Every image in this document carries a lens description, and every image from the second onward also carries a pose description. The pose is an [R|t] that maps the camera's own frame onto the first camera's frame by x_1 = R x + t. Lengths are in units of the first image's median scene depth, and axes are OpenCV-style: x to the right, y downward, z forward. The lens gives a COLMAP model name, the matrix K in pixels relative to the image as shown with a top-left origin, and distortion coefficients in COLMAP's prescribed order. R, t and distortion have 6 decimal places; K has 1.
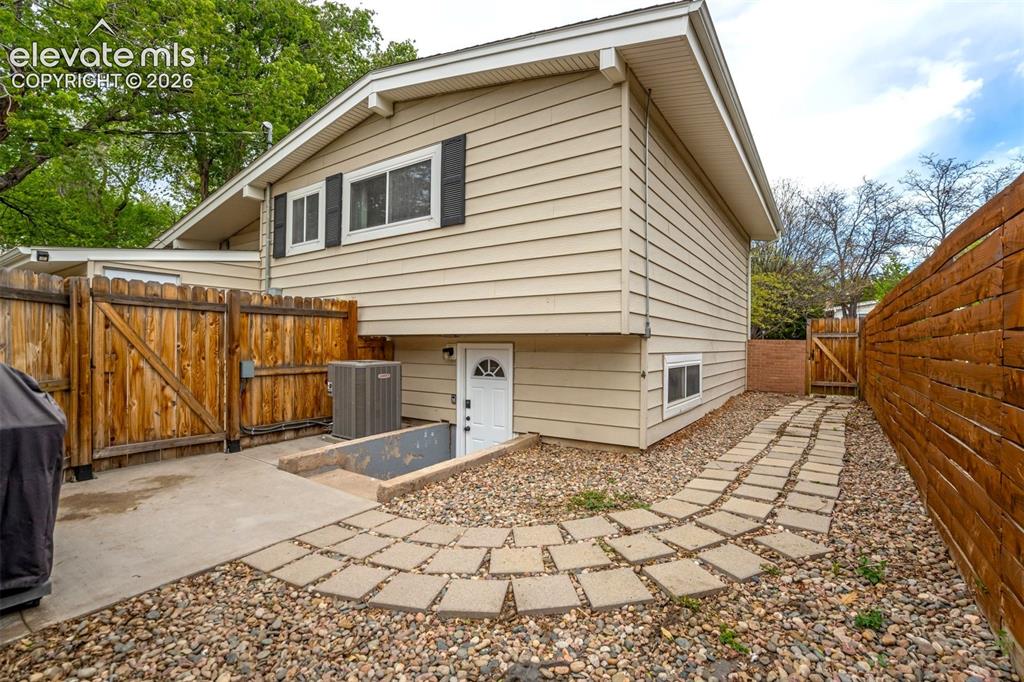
lens RADIAL K [[472.3, 0, 511.1], [0, 472.3, 344.2], [0, 0, 1]] dist [0.000563, 0.000036]
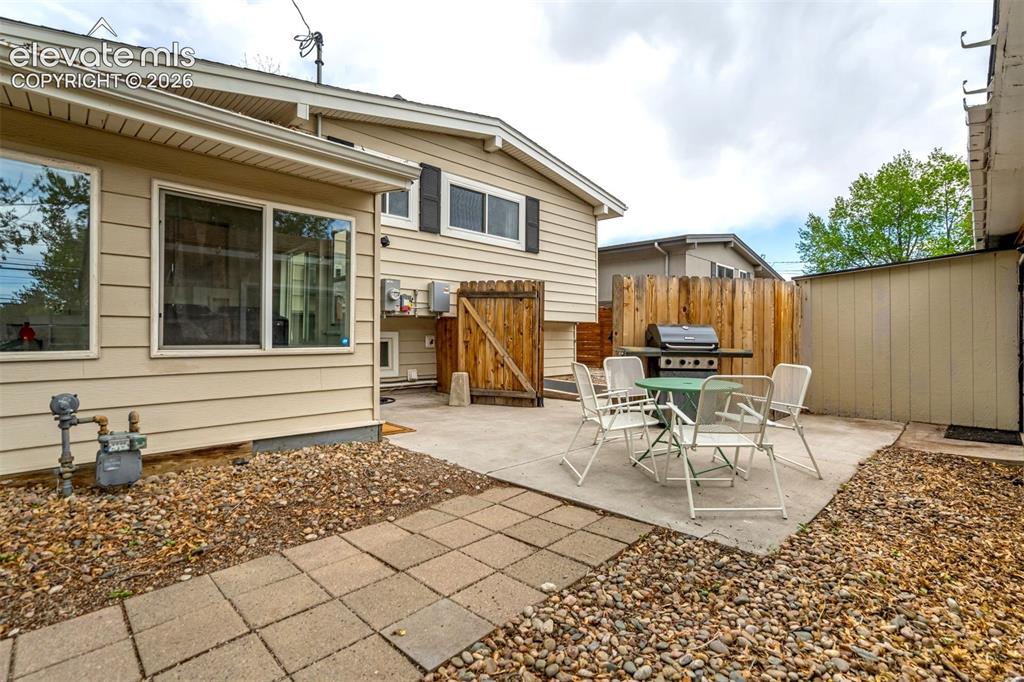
lens RADIAL K [[472.3, 0, 511.5], [0, 472.3, 338.1], [0, 0, 1]] dist [0.000563, 0.000036]
pose [[0.197272, 0.002335, 0.980346, -1.628825], [0.000731, 0.999997, -0.002529, 0.037858], [-0.980349, 0.001216, 0.197270, 0.728170]]
